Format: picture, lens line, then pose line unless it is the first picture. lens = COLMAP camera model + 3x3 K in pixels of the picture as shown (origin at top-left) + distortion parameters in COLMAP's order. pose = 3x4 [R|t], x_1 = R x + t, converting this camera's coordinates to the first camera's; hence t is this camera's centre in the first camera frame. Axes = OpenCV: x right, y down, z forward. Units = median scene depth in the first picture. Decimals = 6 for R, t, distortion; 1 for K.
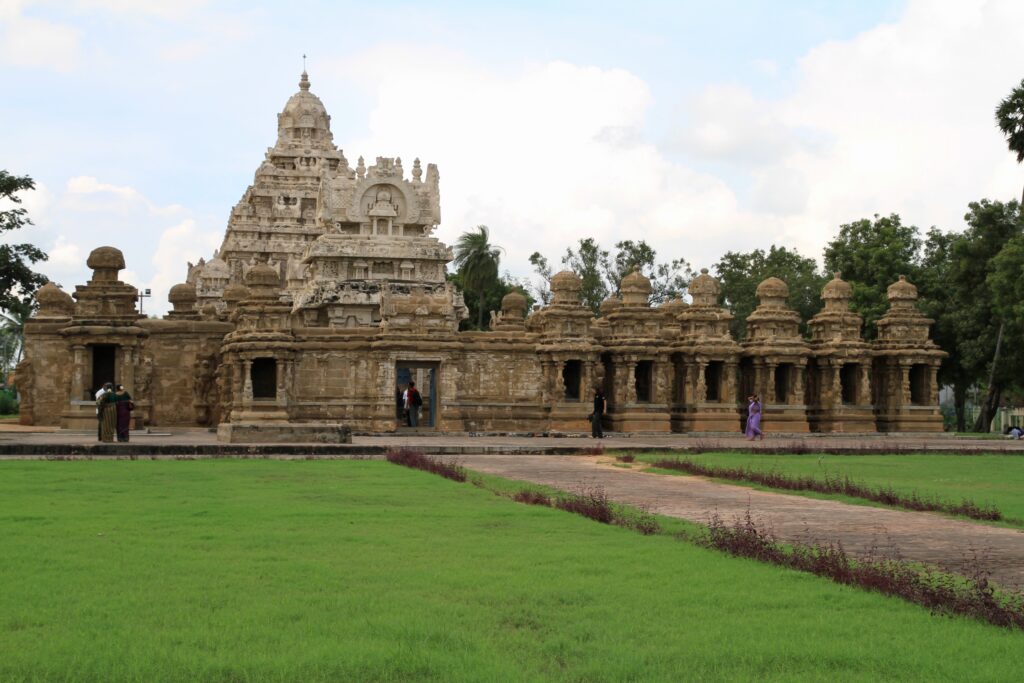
lens RADIAL K [[1696.8, 0, 512.0], [0, 1696.8, 341.5], [0, 0, 1]] dist [-0.042015, -0.063349]
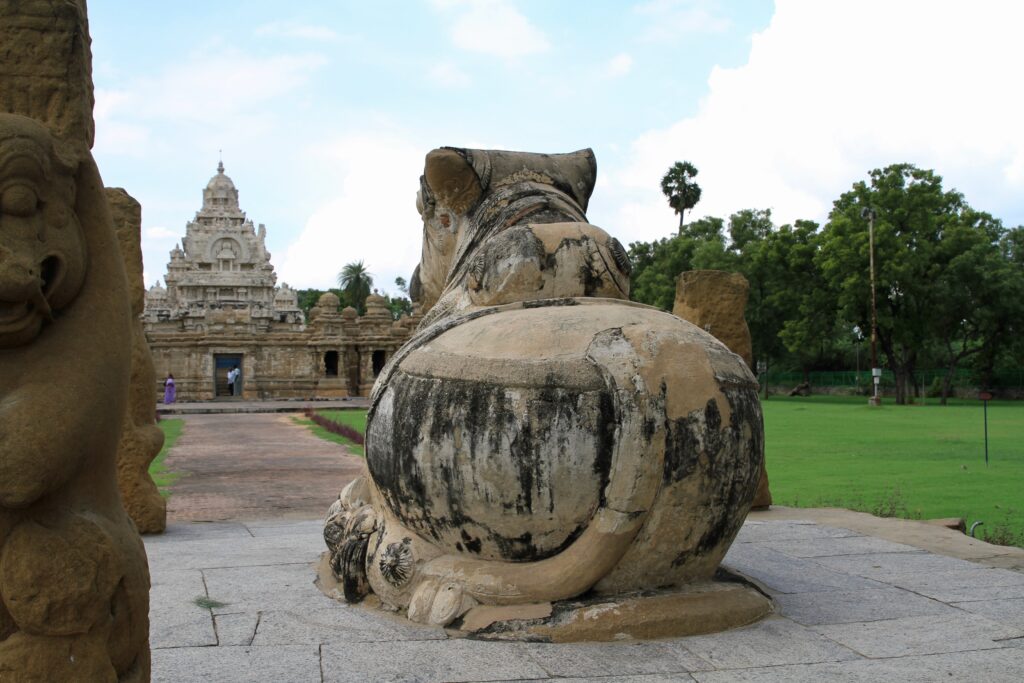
lens RADIAL K [[1152.1, 0, 512.0], [0, 1152.1, 341.5], [0, 0, 1]] dist [-0.131972, -0.000033]
pose [[0.998318, -0.018063, 0.055096, 0.140060], [0.017671, 0.999815, 0.007589, -0.002514], [-0.055223, -0.006602, 0.998452, -0.052242]]
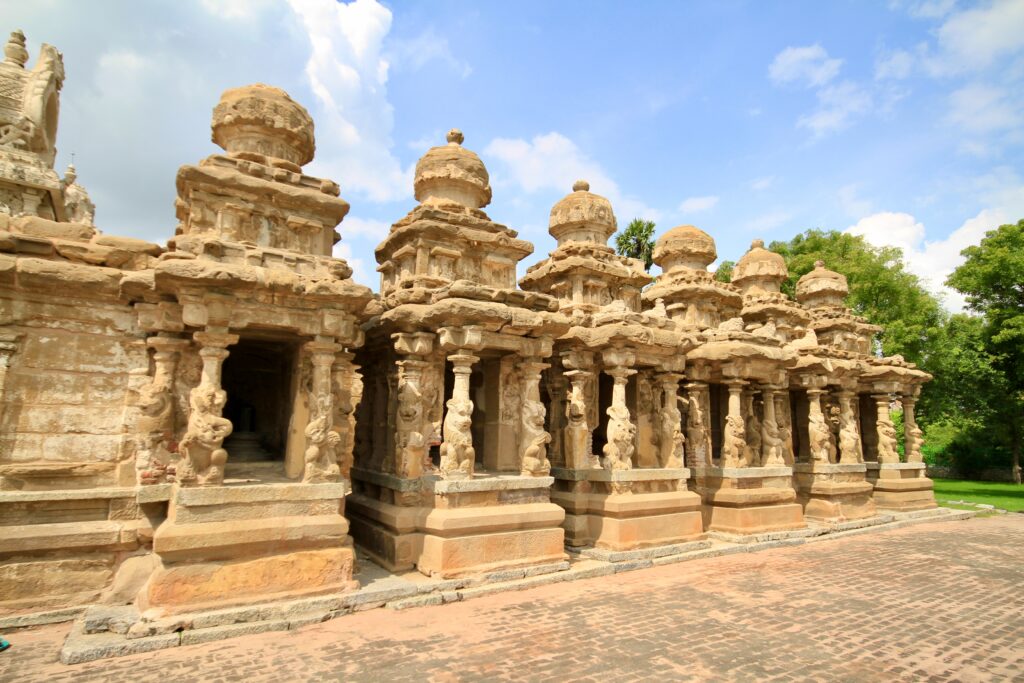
lens RADIAL K [[573.0, 0, 511.2], [0, 573.0, 351.0], [0, 0, 1]] dist [0.006861, 0.000571]
pose [[0.926019, 0.054164, 0.373570, 0.037244], [-0.010330, 0.992918, -0.118356, 0.024978], [-0.377335, 0.105741, 0.920020, 0.879243]]
